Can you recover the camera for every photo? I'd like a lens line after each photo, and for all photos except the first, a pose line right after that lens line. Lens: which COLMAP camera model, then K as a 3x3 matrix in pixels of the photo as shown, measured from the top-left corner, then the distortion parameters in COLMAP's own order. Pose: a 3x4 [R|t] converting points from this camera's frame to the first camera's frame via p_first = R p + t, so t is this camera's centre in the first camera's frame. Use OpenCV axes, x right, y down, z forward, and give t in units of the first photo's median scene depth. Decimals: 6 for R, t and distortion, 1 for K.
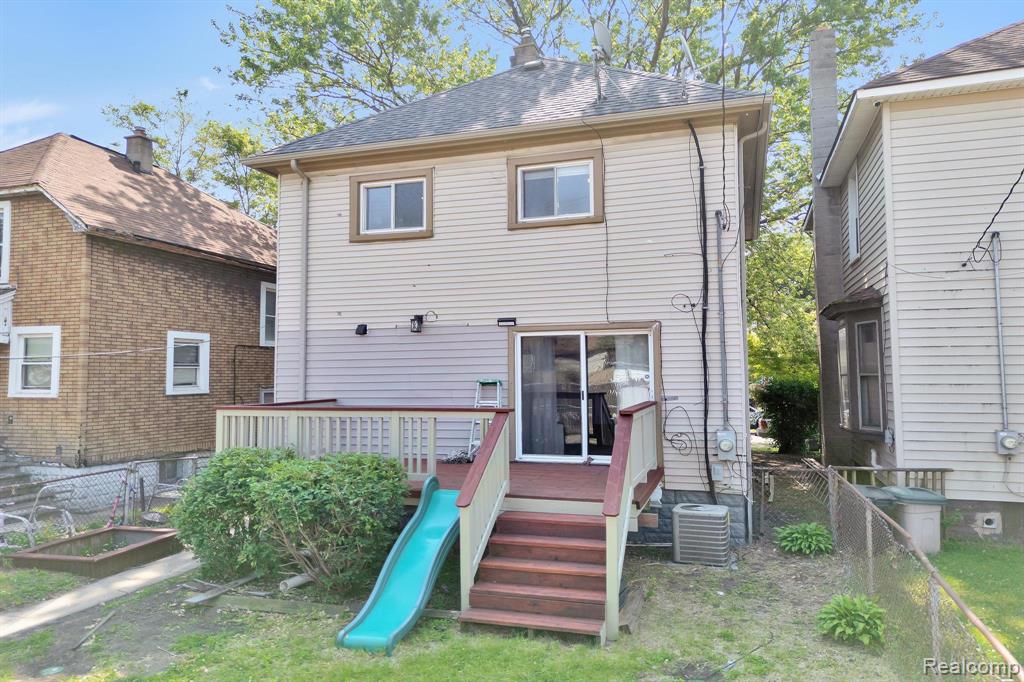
lens RADIAL K [[716.5, 0, 511.0], [0, 716.5, 326.8], [0, 0, 1]] dist [0.076885, -0.082285]
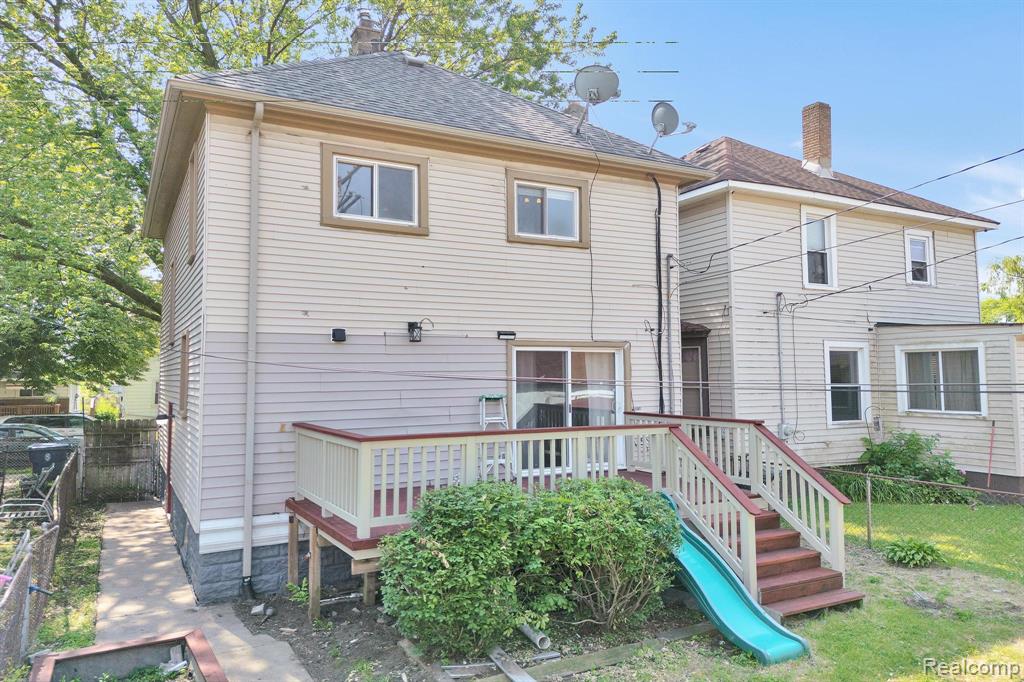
lens RADIAL K [[716.5, 0, 511.0], [0, 716.5, 326.8], [0, 0, 1]] dist [0.076885, -0.082285]
pose [[0.688513, 0.052405, 0.723328, -0.708055], [-0.047052, 0.998512, -0.027555, 0.007987], [-0.723696, -0.015062, 0.689955, 0.321464]]
